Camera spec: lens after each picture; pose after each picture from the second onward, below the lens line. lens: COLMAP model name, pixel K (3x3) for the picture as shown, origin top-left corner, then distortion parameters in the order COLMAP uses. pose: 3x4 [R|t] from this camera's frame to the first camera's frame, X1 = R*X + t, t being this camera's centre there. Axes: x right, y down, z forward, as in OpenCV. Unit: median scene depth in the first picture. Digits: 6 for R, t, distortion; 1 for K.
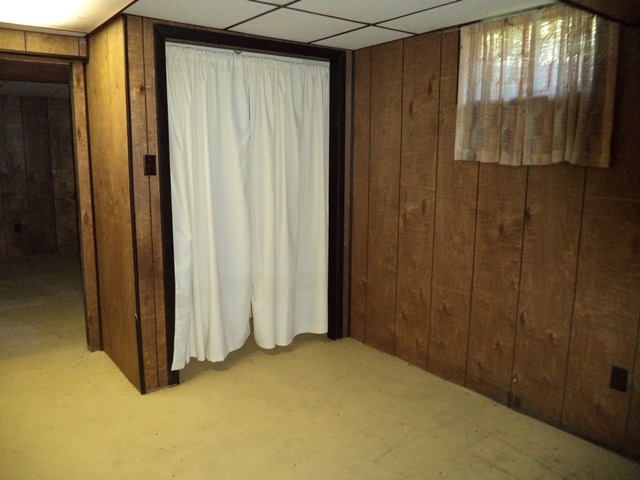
lens RADIAL K [[524.3, 0, 320.0], [0, 524.3, 240.0], [0, 0, 1]] dist [-0.009103, -0.011413]
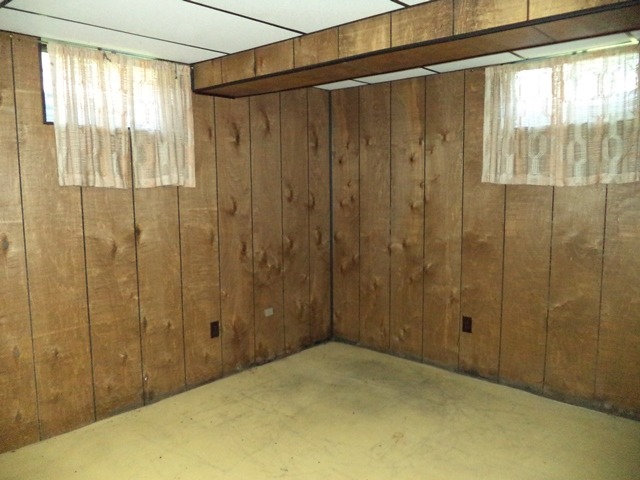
lens RADIAL K [[524.3, 0, 320.0], [0, 524.3, 240.0], [0, 0, 1]] dist [-0.009103, -0.011413]
pose [[-0.184598, -0.111343, 0.976487, -0.747651], [0.170381, 0.974893, 0.143370, -0.117639], [-0.967933, 0.192840, -0.160992, 0.751710]]
